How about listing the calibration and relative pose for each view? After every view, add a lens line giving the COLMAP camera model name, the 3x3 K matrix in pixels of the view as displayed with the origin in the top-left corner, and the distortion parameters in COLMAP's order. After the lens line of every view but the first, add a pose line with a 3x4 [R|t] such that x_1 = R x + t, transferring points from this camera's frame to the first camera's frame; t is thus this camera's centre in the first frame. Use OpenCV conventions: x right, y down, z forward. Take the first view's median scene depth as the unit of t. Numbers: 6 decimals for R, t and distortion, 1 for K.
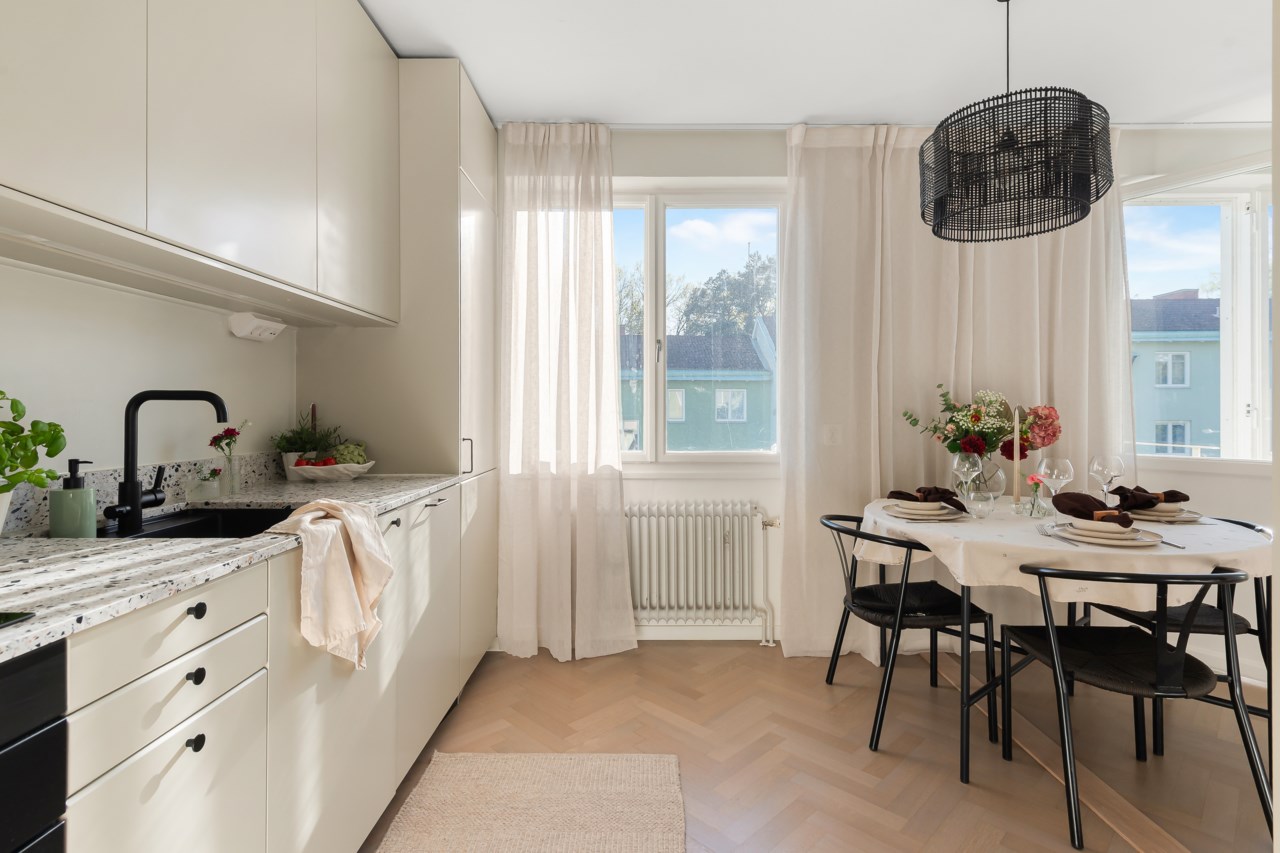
lens RADIAL K [[679.5, 0, 643.1], [0, 679.5, 401.8], [0, 0, 1]] dist [0.033049, -0.000291]
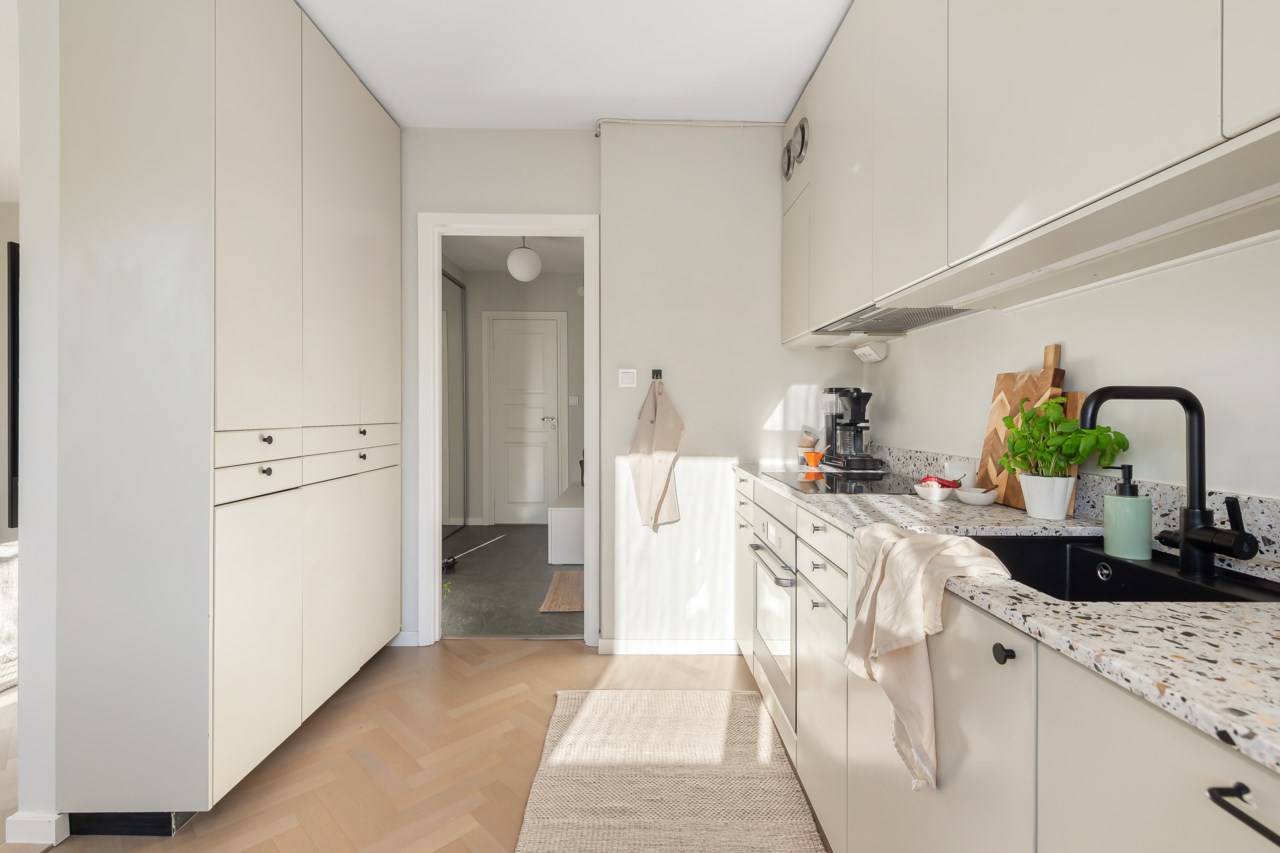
lens RADIAL K [[579.2, 0, 640.0], [0, 579.2, 426.5], [0, 0, 1]] dist [0.000767, 0.000057]
pose [[-0.999930, -0.001685, -0.011703, -0.133683], [-0.001627, 0.999986, -0.005013, 0.032309], [0.011711, -0.004994, -0.999919, 1.649145]]
